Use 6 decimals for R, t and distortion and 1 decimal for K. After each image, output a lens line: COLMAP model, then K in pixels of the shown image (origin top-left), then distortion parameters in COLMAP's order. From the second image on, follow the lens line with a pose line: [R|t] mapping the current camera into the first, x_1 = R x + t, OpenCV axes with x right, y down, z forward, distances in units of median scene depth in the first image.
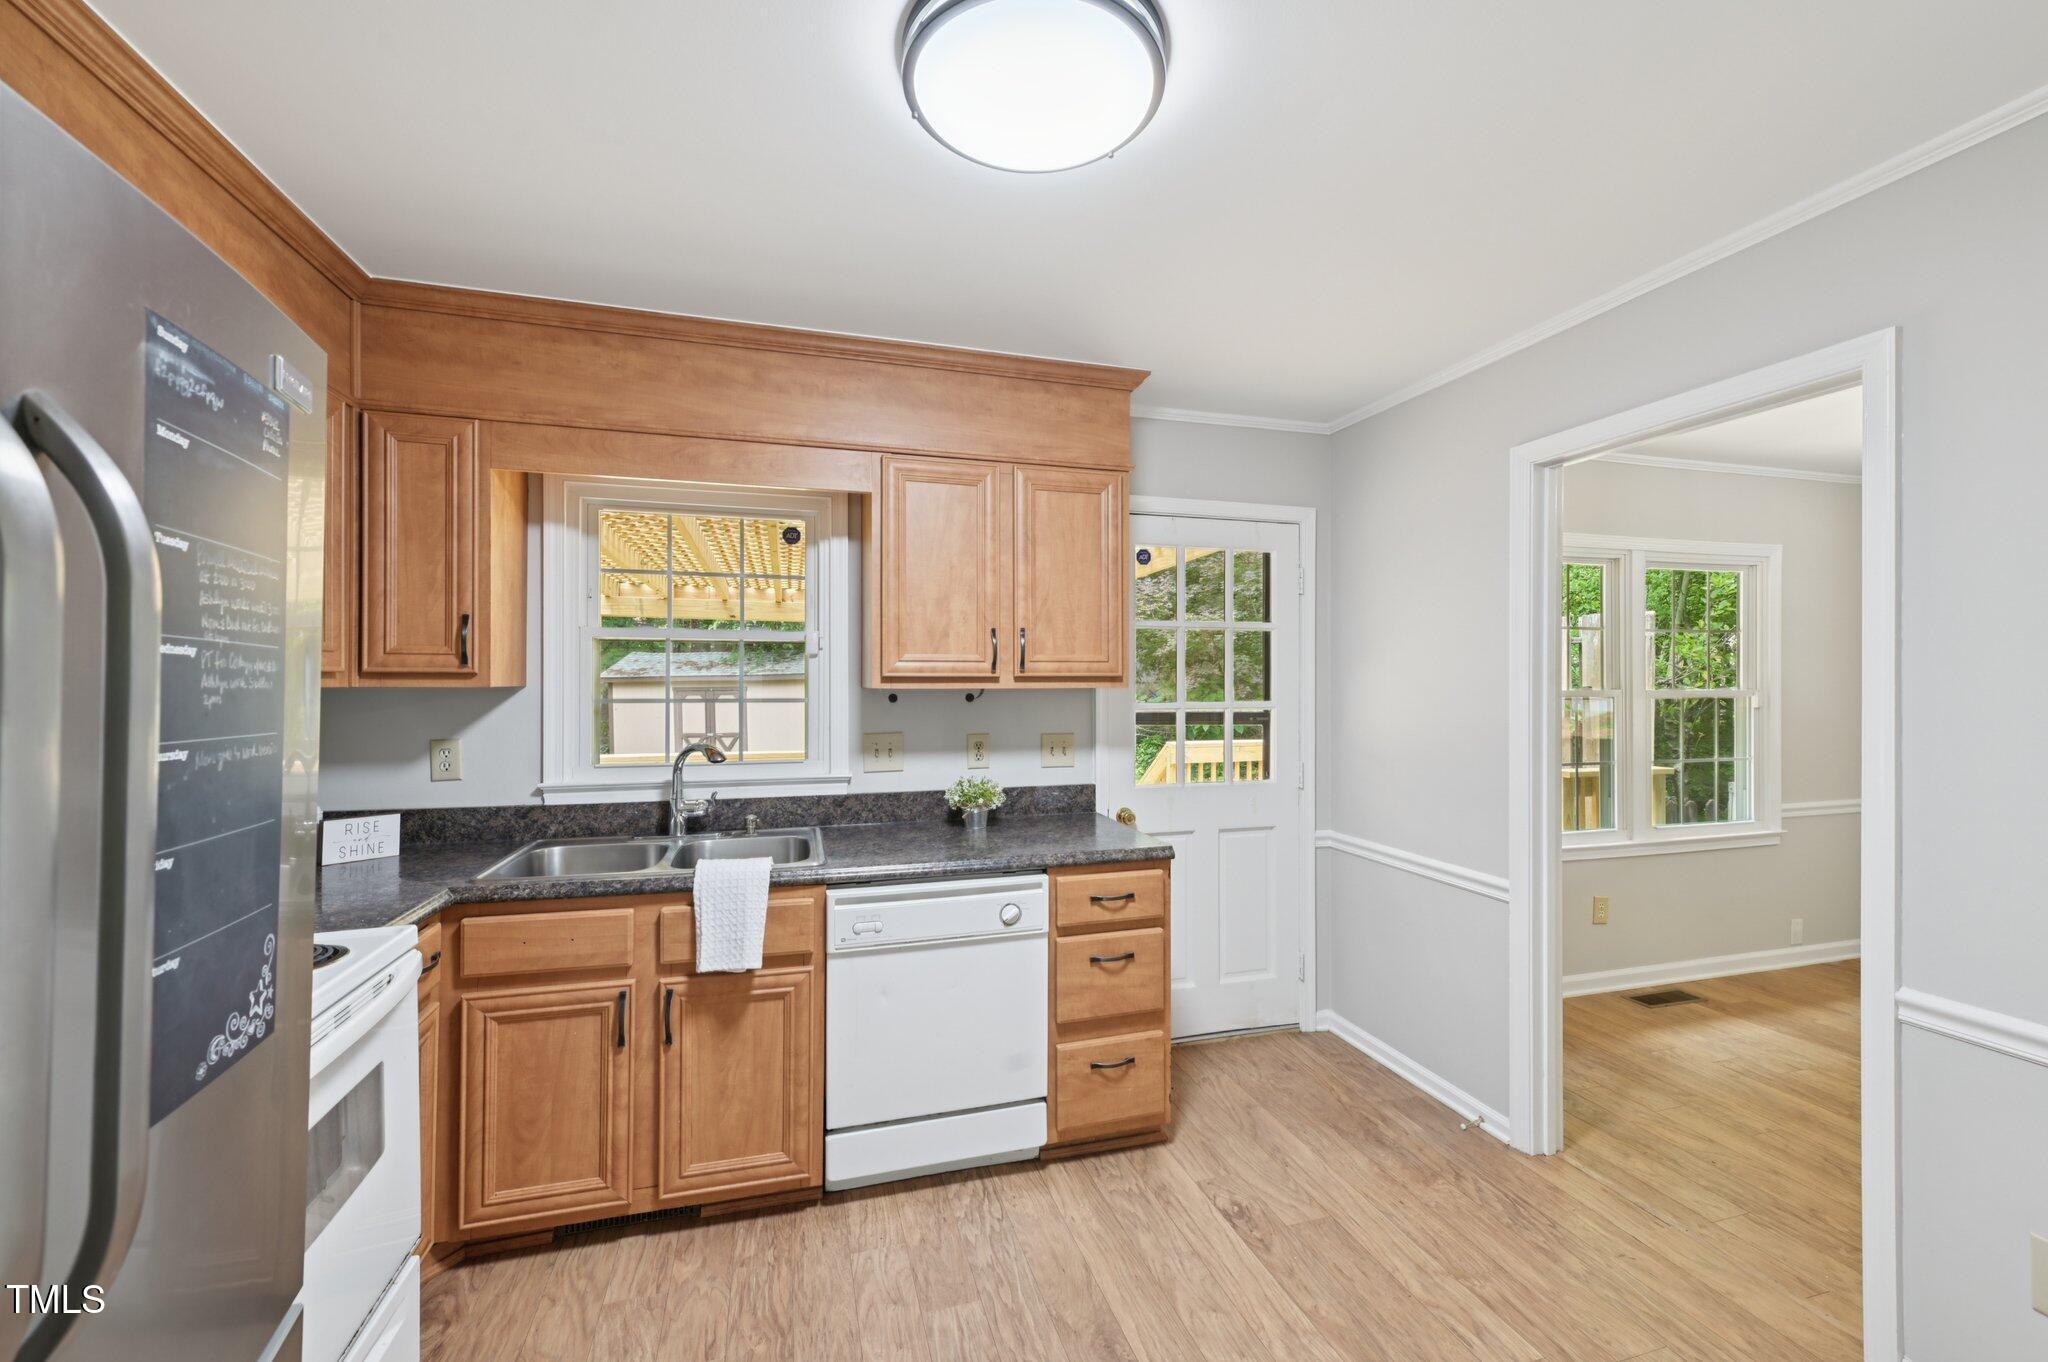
lens RADIAL K [[835.9, 0, 1065.9], [0, 835.9, 680.3], [0, 0, 1]] dist [0.007127, -0.003118]
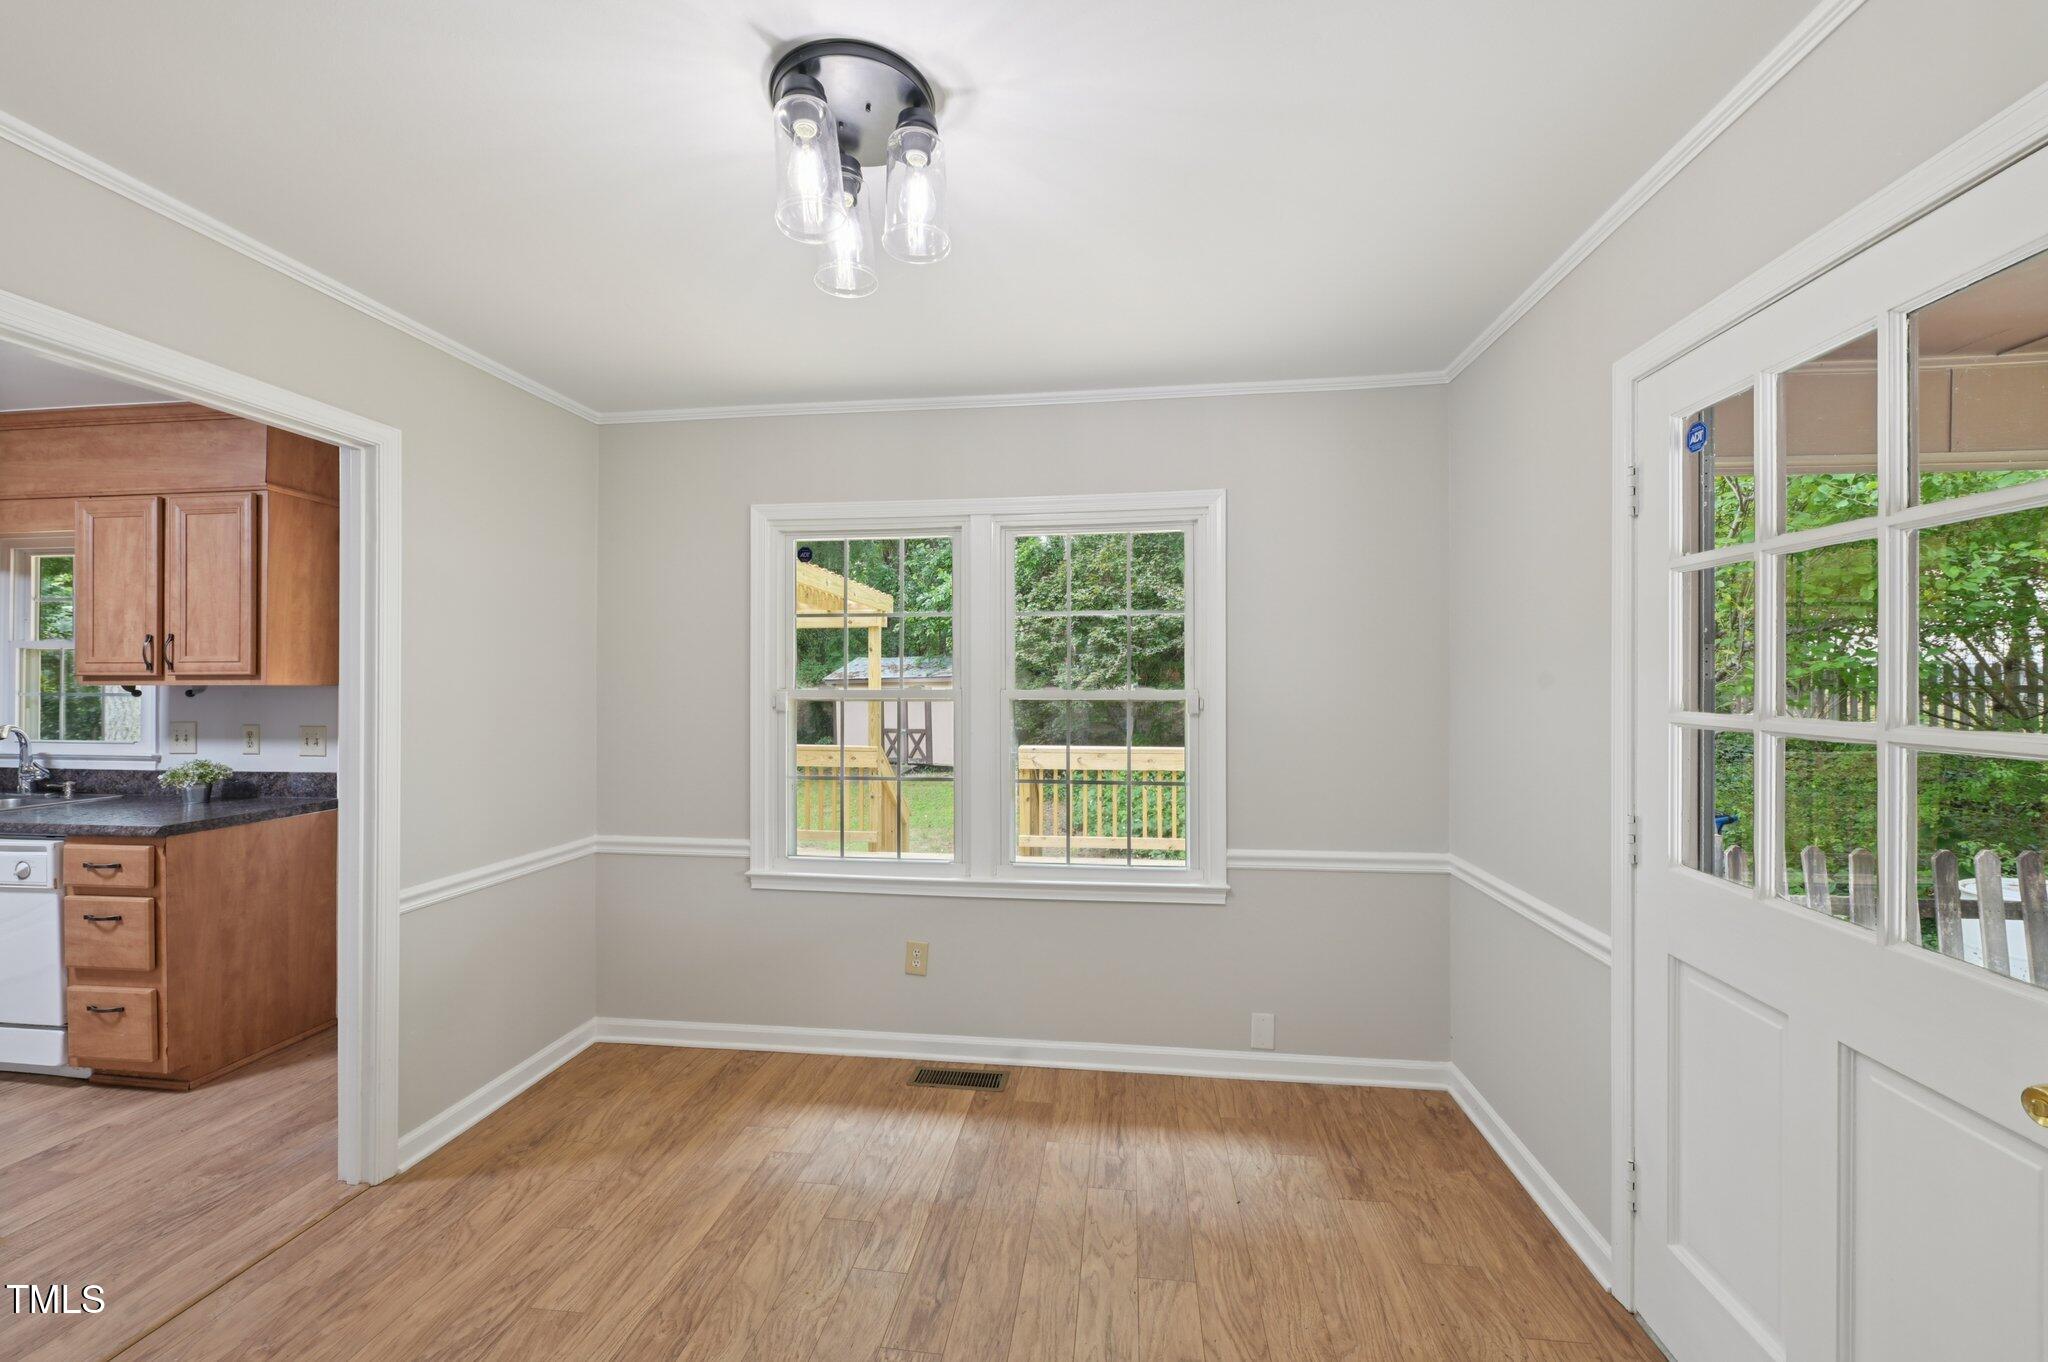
lens RADIAL K [[835.9, 0, 1029.5], [0, 835.9, 679.0], [0, 0, 1]] dist [0.007127, -0.003118]
pose [[0.910303, -0.001942, -0.413939, 1.572443], [0.001057, 0.999997, -0.002368, 0.004998], [0.413942, 0.001718, 0.910302, 0.436808]]
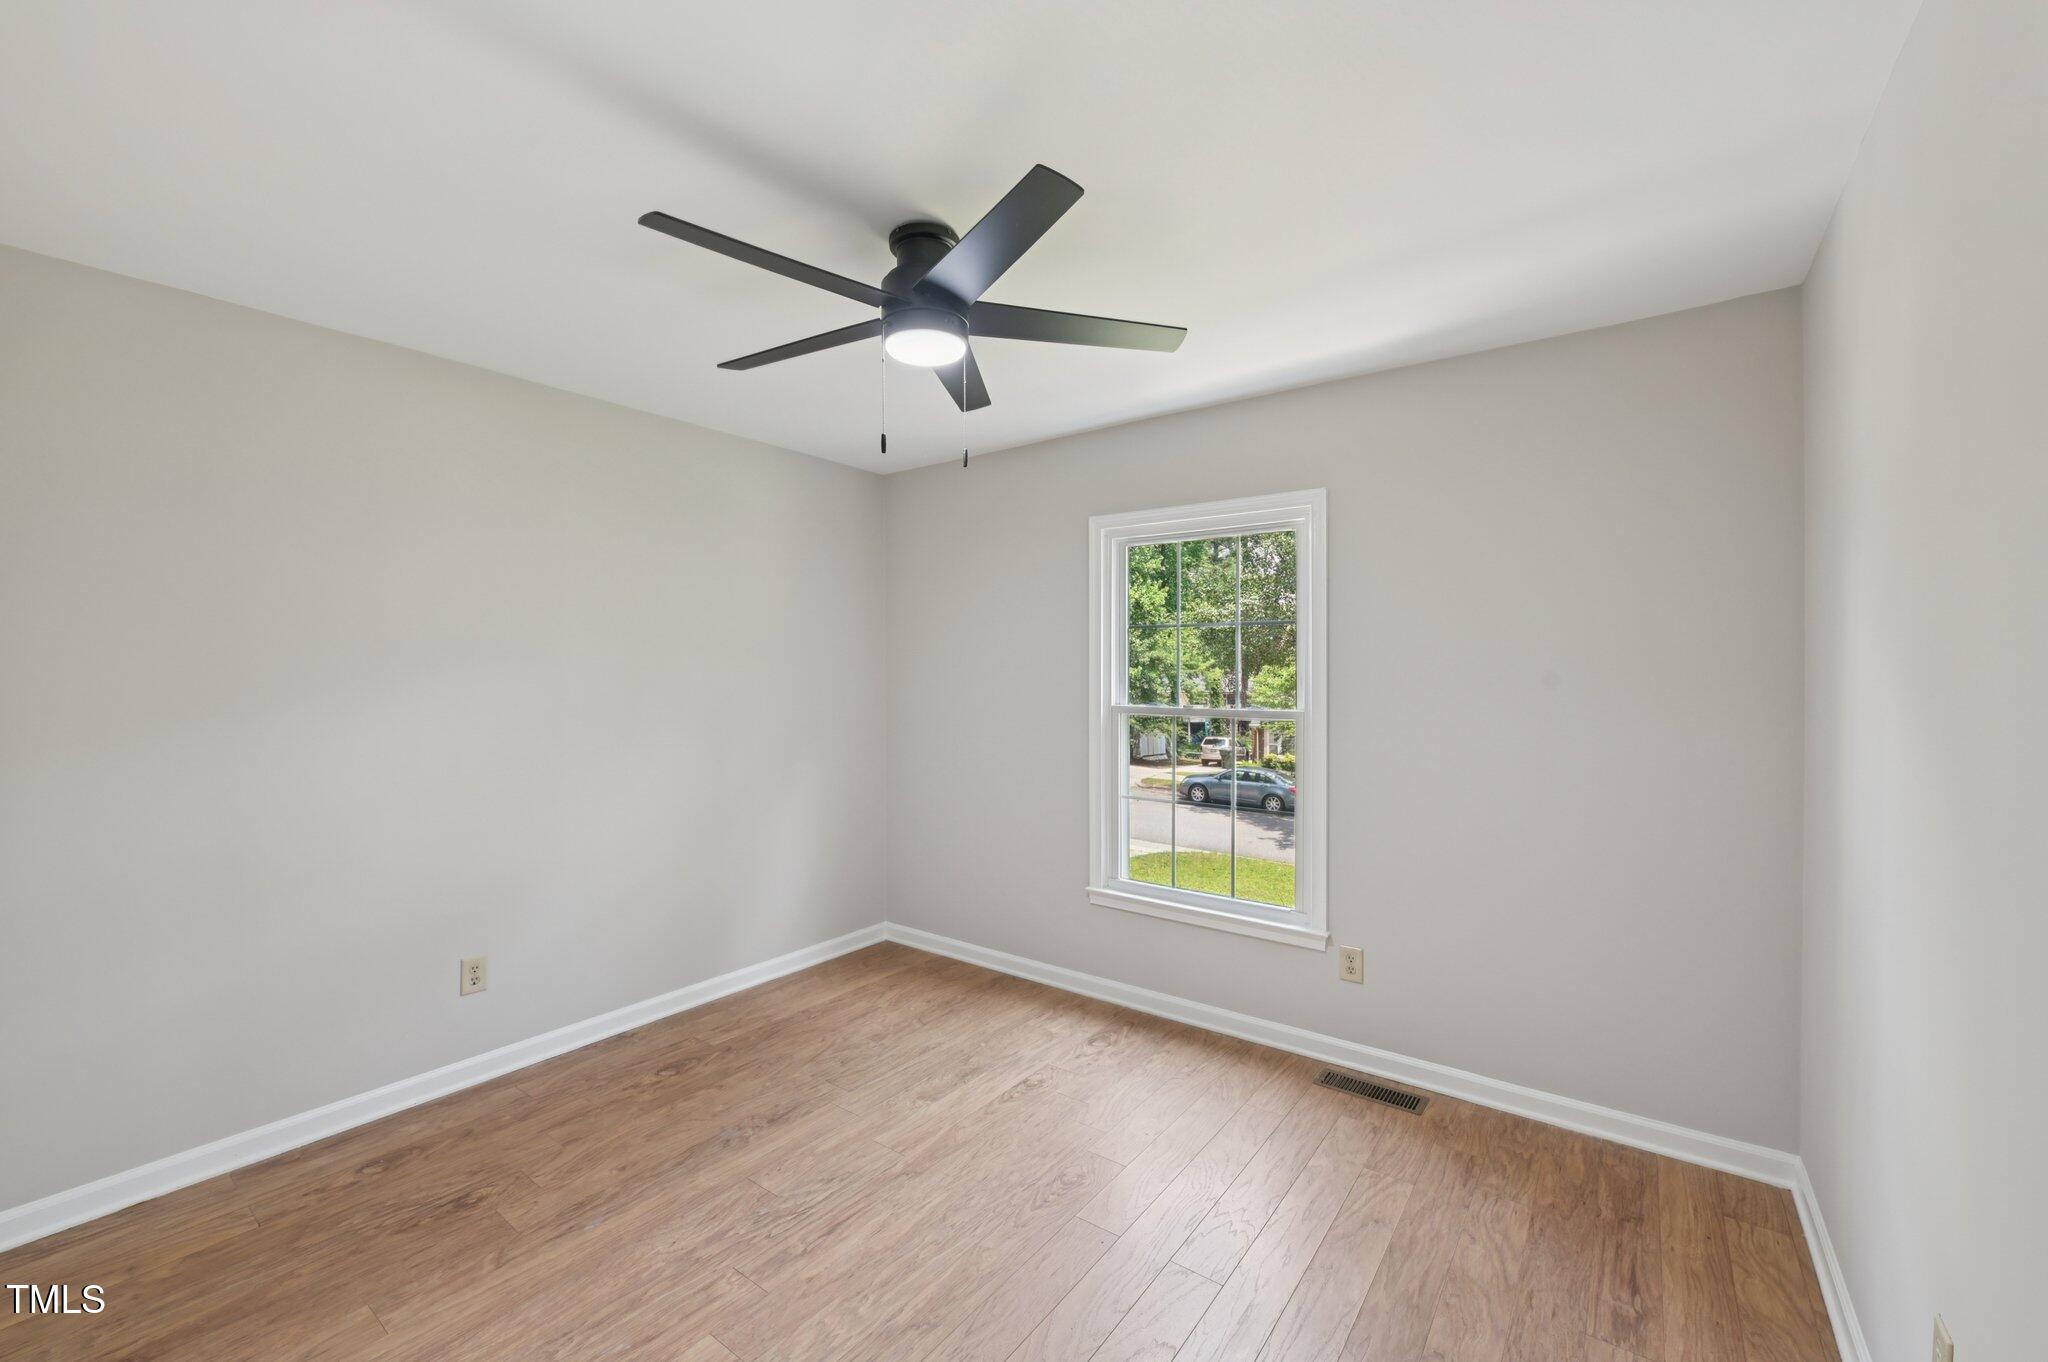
lens RADIAL K [[835.9, 0, 1024.2], [0, 835.9, 680.5], [0, 0, 1]] dist [0.007127, -0.003118]
pose [[0.574486, 0.004979, -0.818500, 1.798362], [0.005105, 0.999940, 0.009666, 0.001888], [0.818499, -0.009732, 0.574426, 0.499375]]
